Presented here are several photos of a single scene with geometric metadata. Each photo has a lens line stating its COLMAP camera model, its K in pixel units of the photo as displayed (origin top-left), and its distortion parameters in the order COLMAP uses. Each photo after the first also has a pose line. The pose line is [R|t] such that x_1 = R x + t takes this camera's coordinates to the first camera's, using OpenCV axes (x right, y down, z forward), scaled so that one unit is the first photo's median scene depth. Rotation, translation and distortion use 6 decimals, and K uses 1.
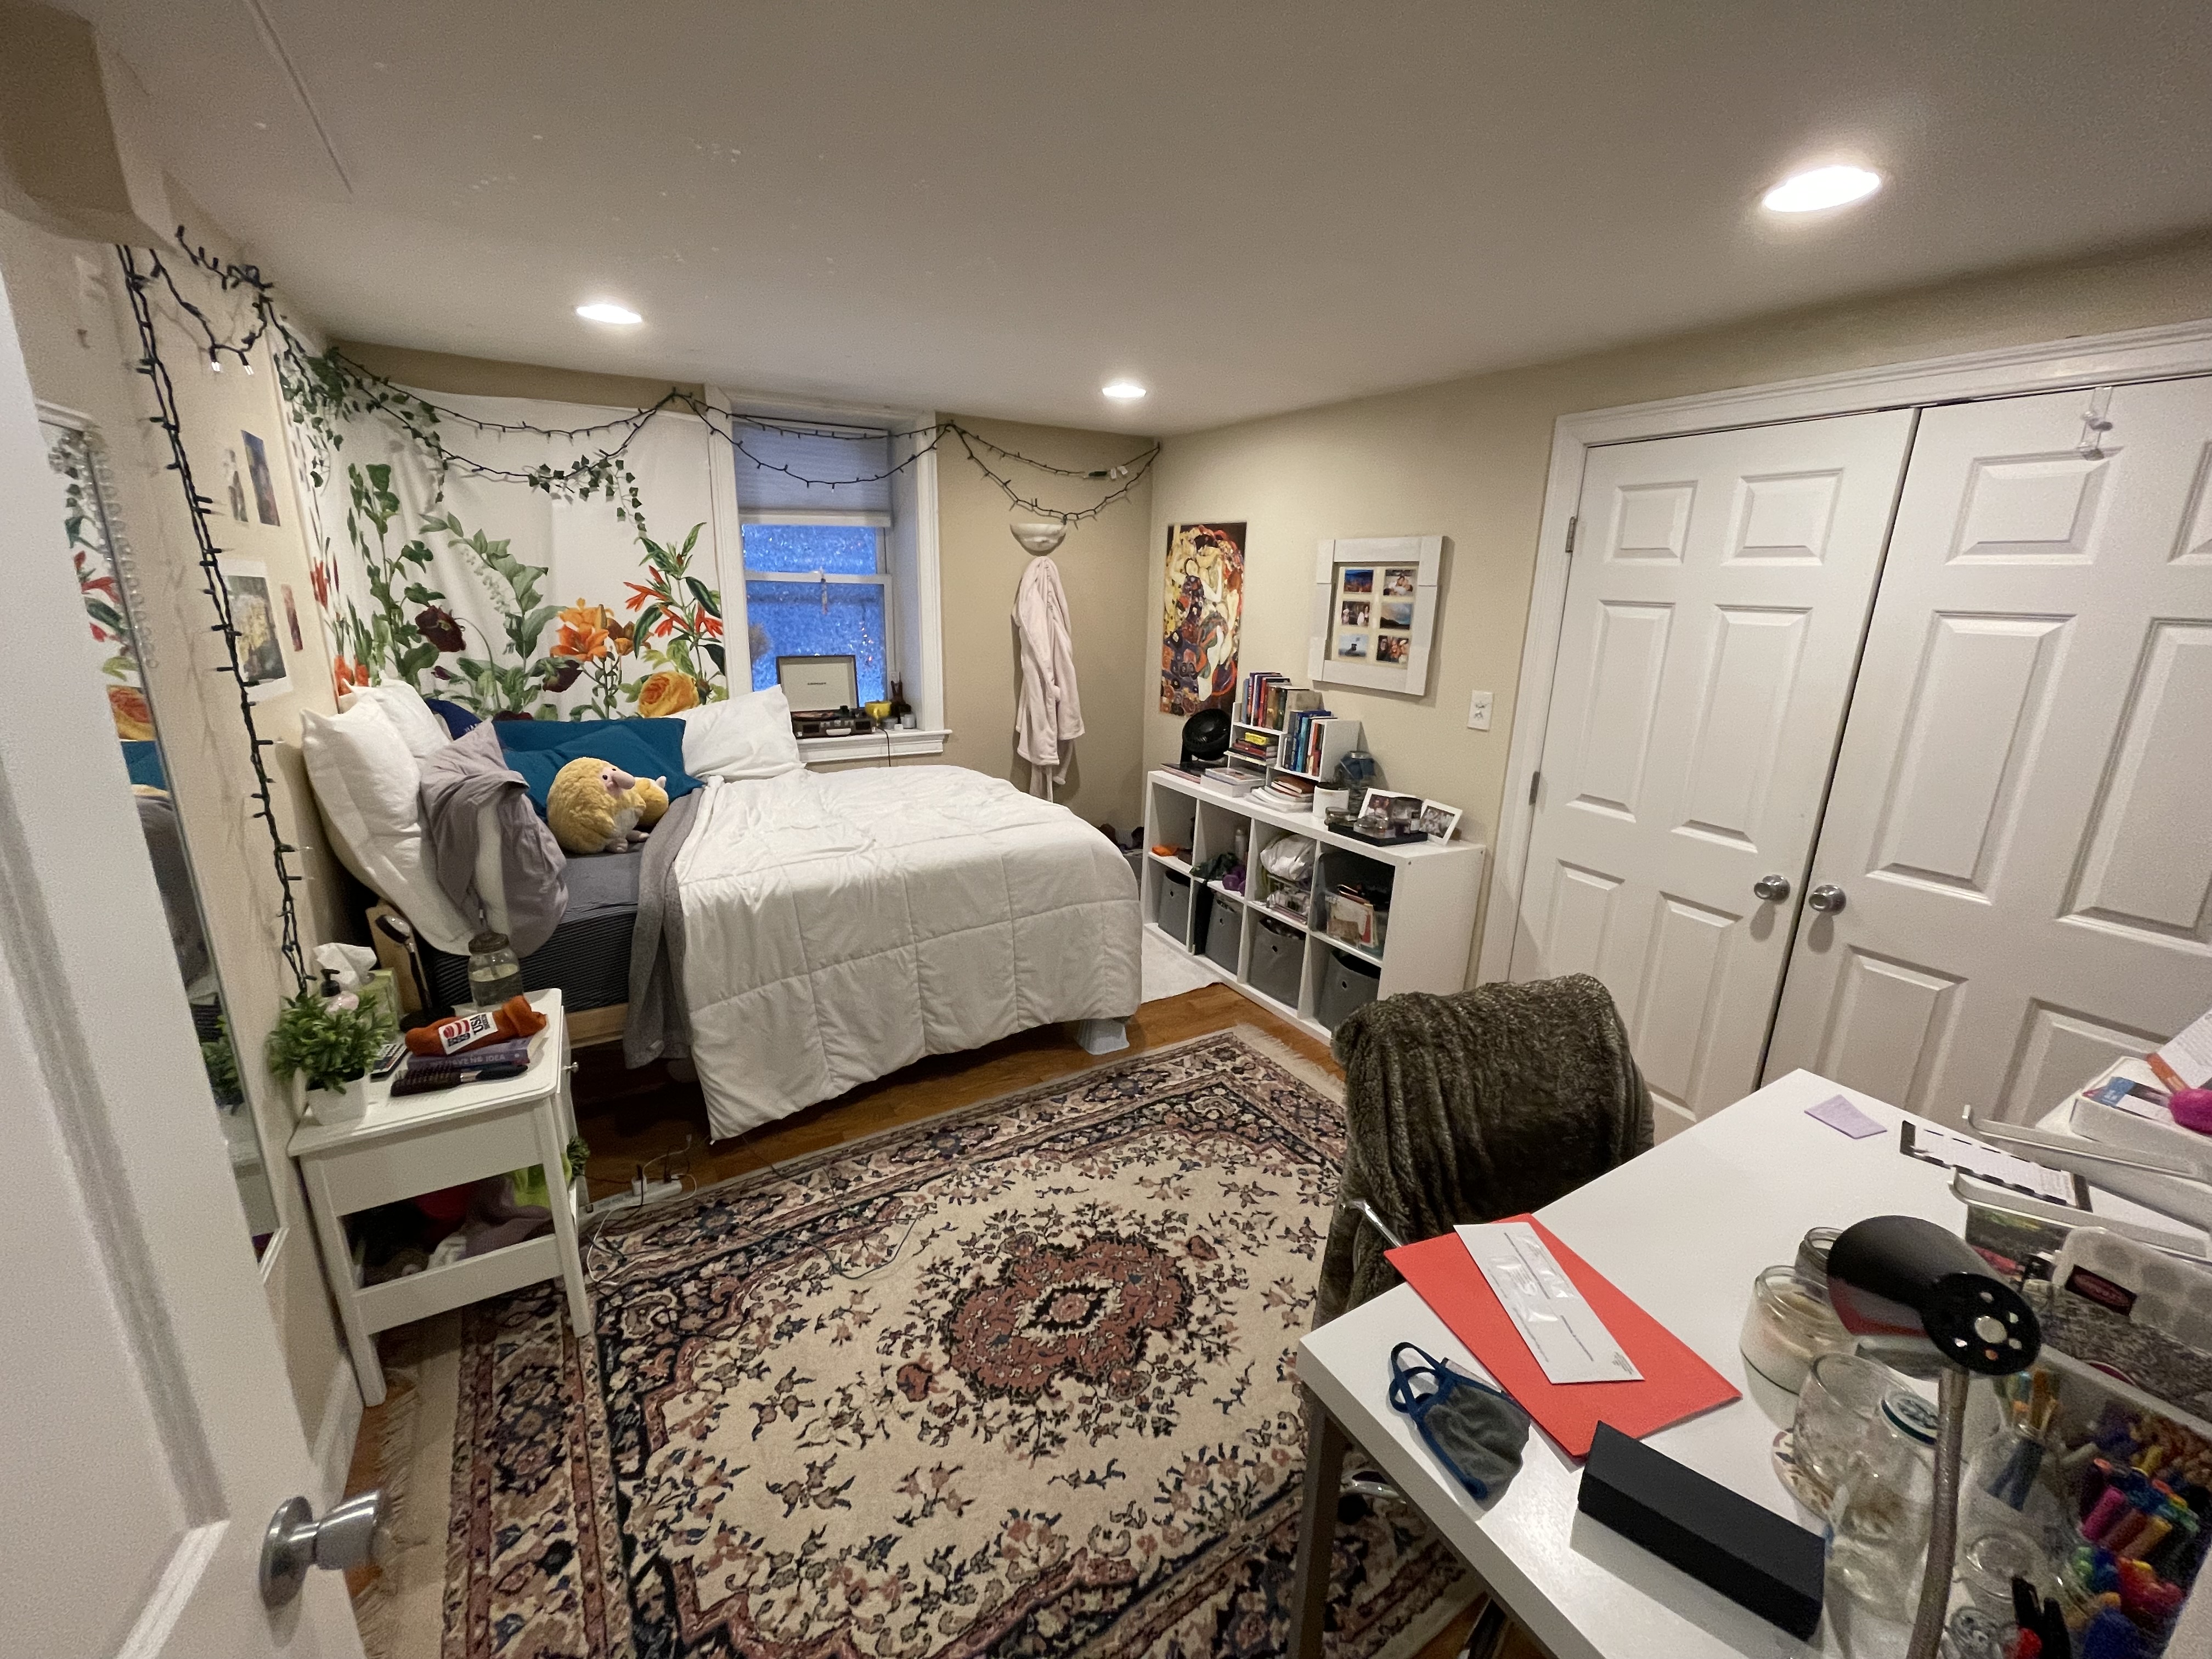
lens RADIAL K [[892.8, 0, 1096.4], [0, 892.8, 817.9], [0, 0, 1]] dist [-0.003277, -0.000090]
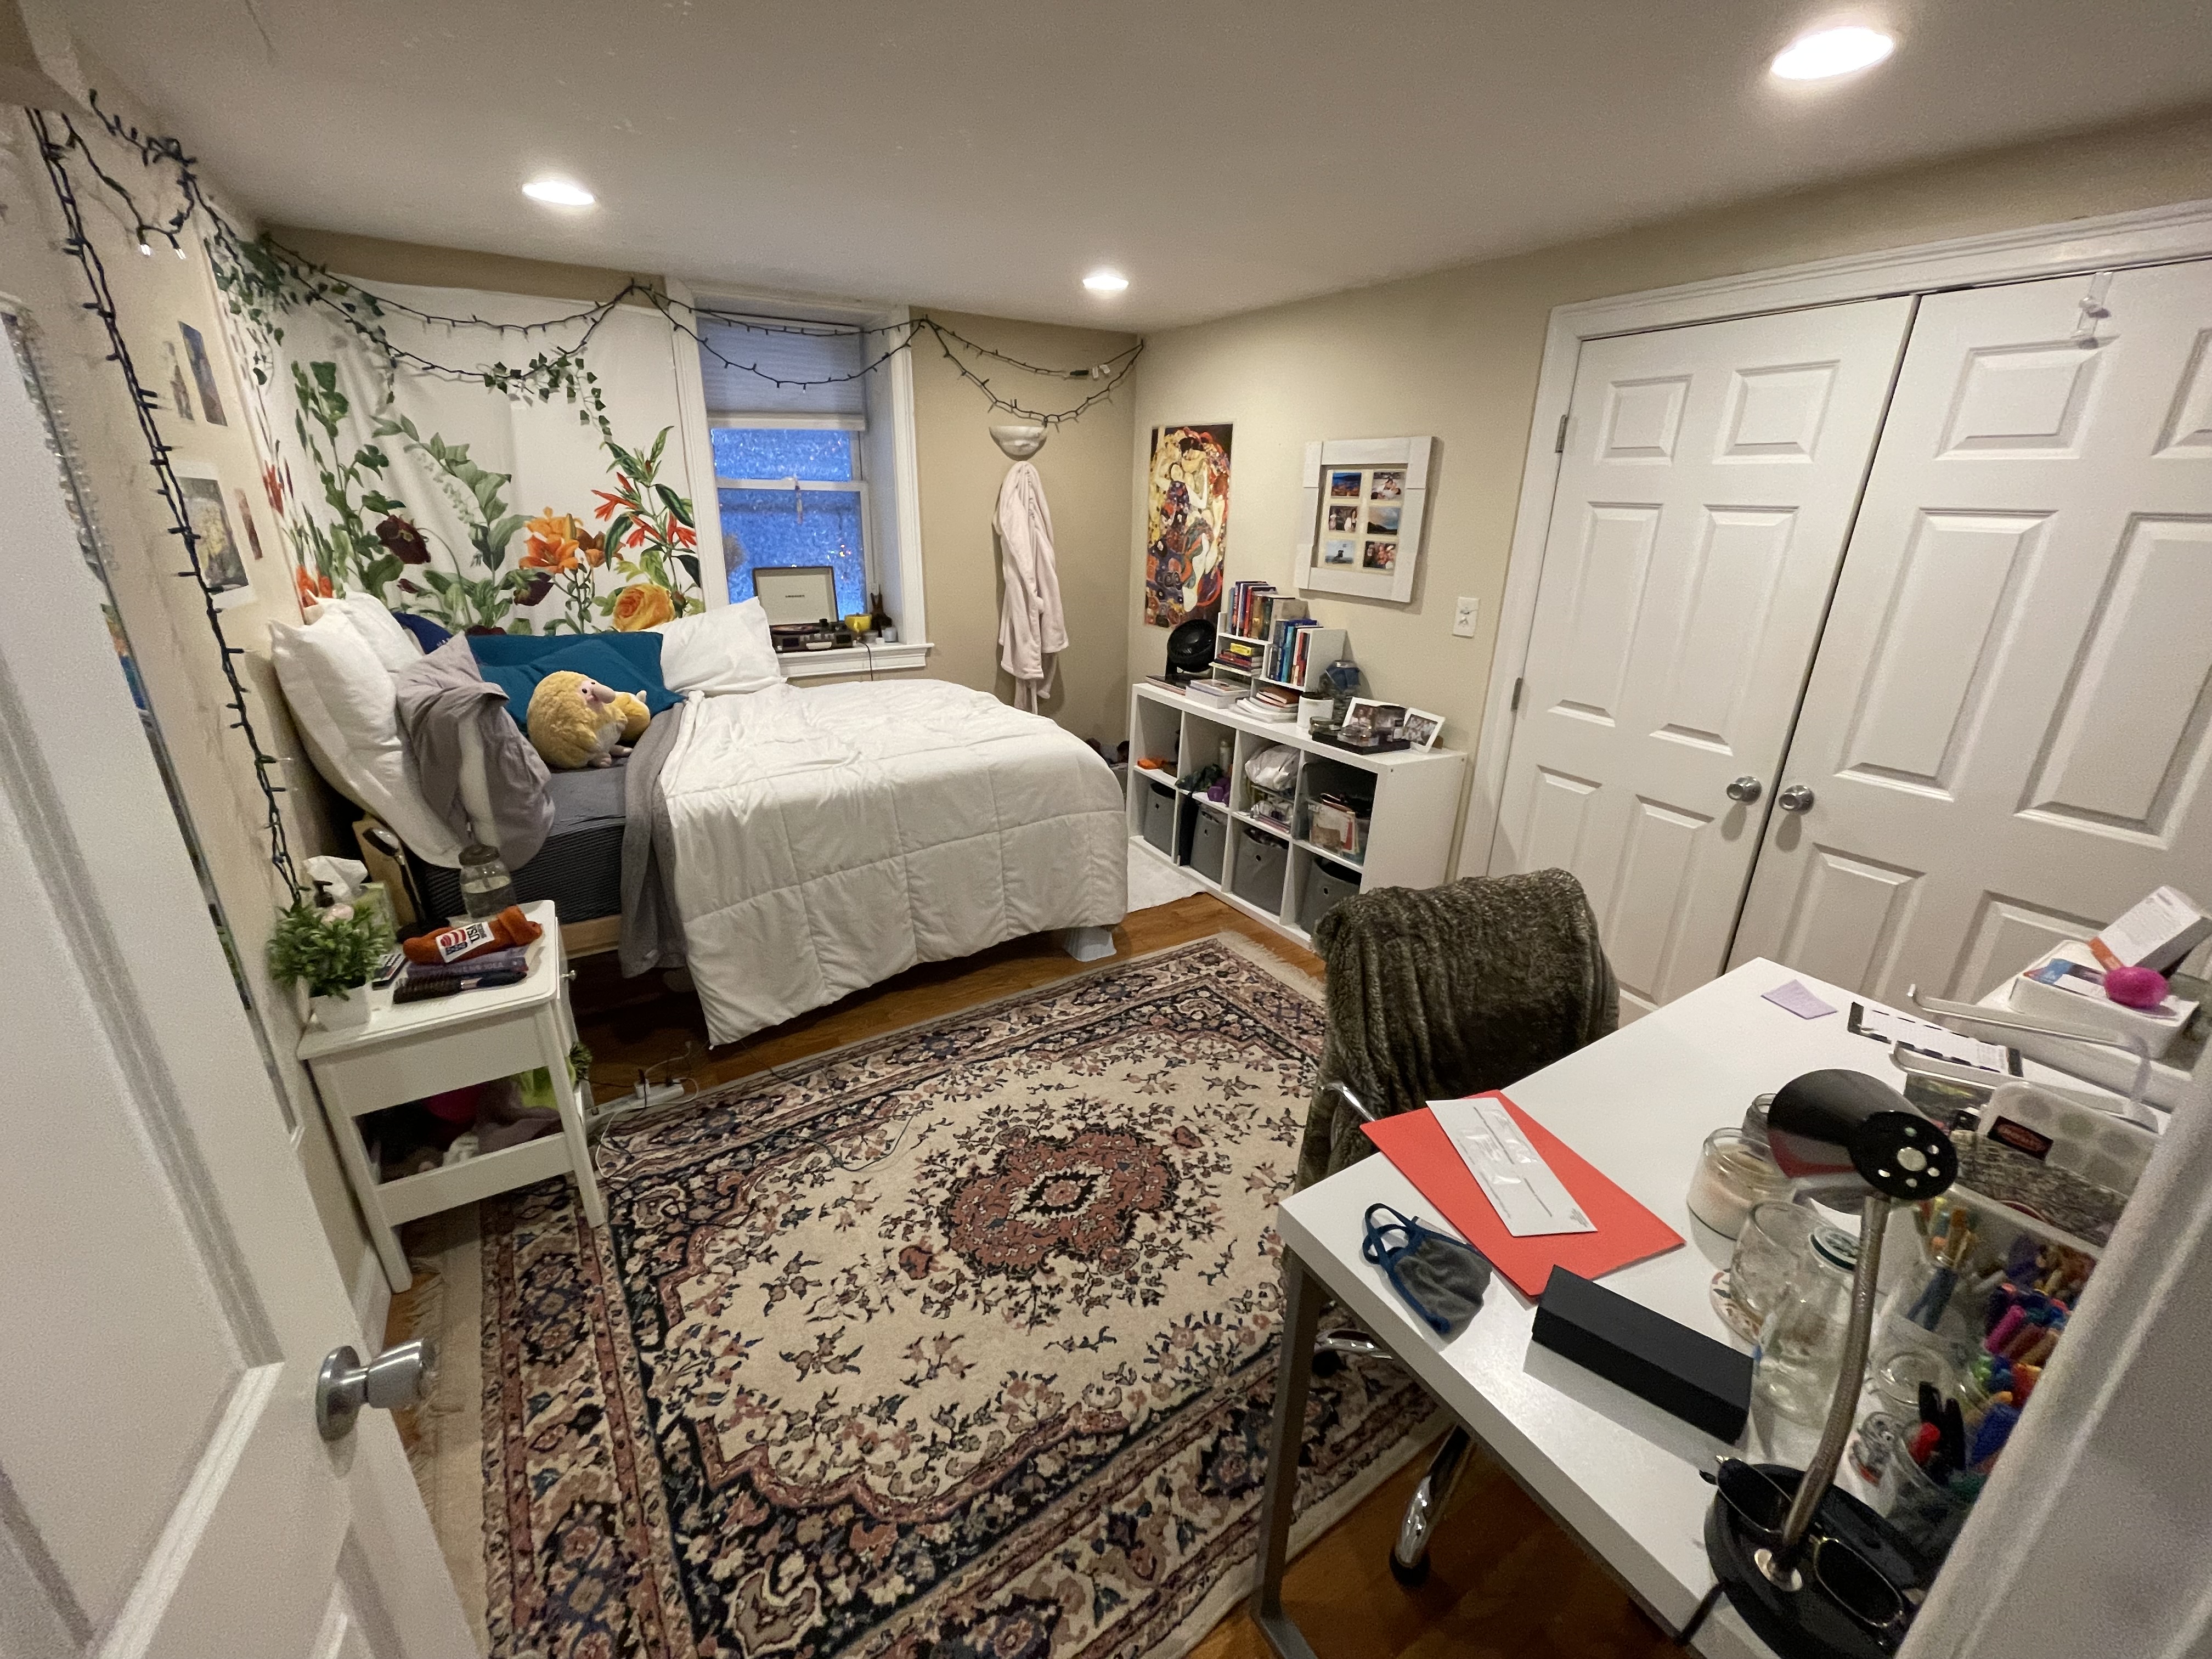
lens RADIAL K [[892.8, 0, 1096.7], [0, 892.8, 816.5], [0, 0, 1]] dist [-0.003277, -0.000090]
pose [[0.999801, -0.011021, 0.016619, -0.001306], [0.009500, 0.995987, 0.088990, 0.010375], [-0.017533, -0.088815, 0.995894, -0.006402]]
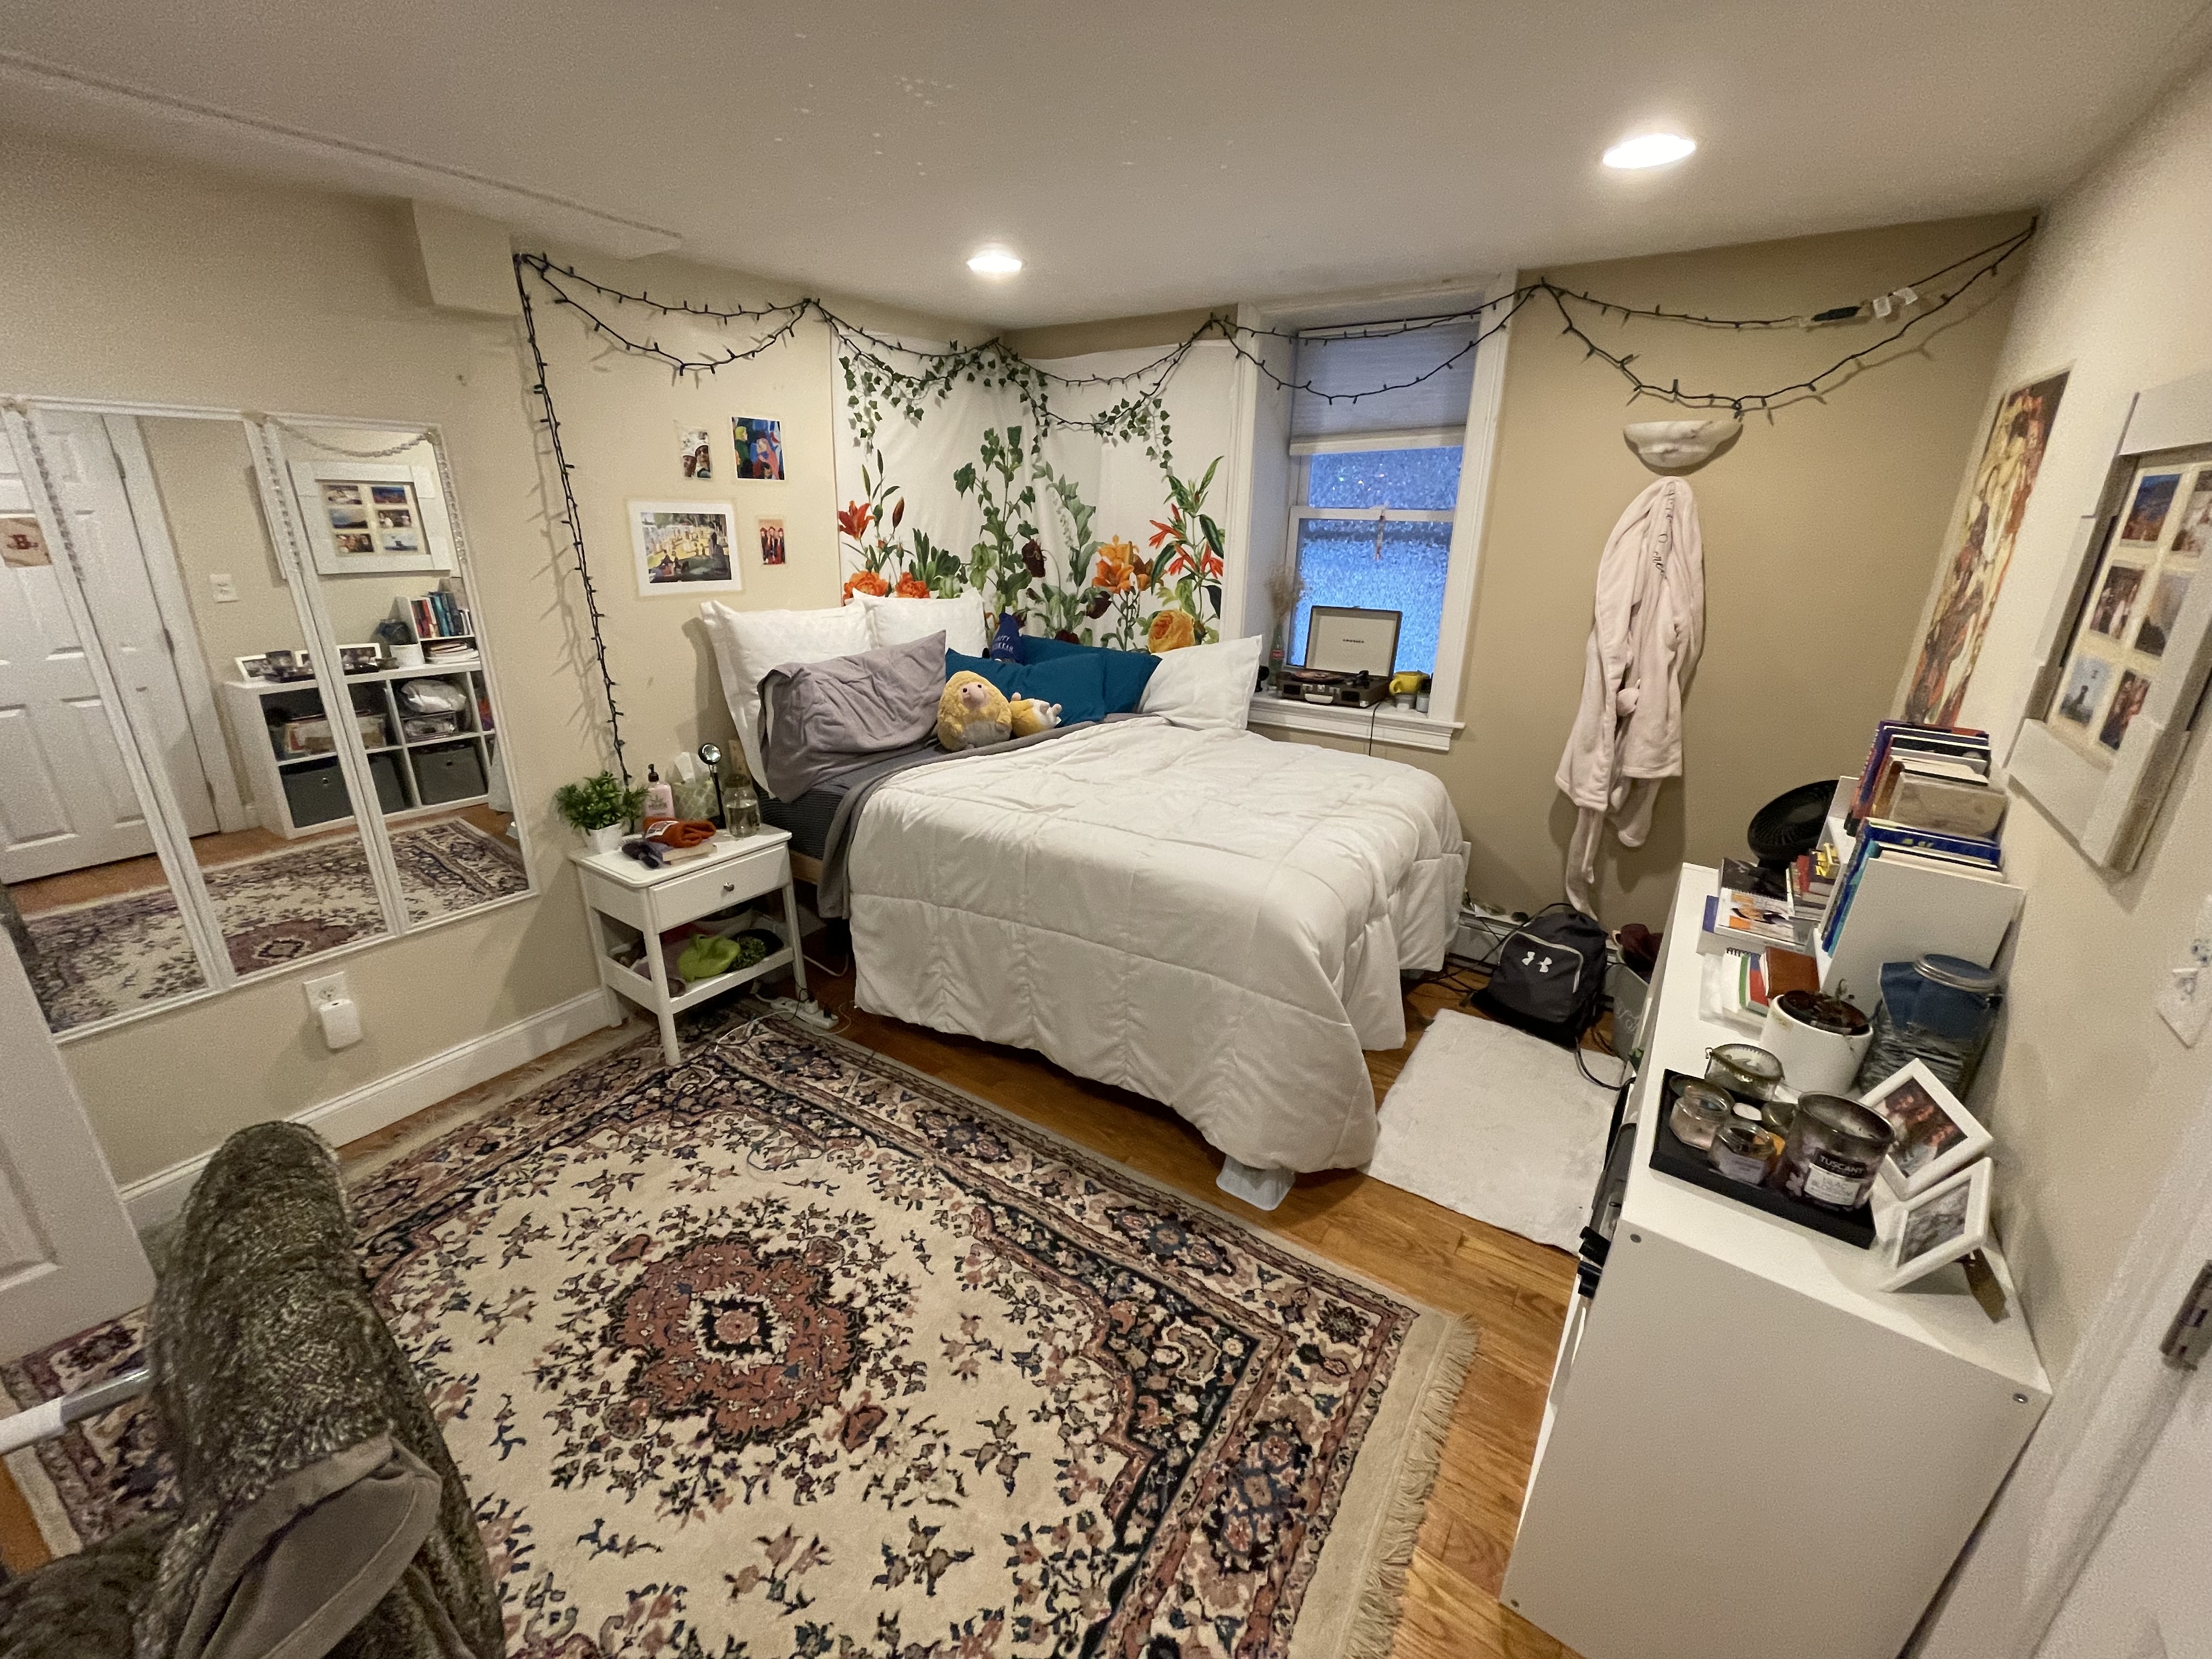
lens RADIAL K [[892.8, 0, 1098.5], [0, 892.8, 819.9], [0, 0, 1]] dist [-0.003277, -0.000090]
pose [[0.426081, 0.283512, -0.859113, 0.574650], [-0.234478, 0.951785, 0.197803, -0.156763], [0.873770, 0.117163, 0.472015, 0.632037]]
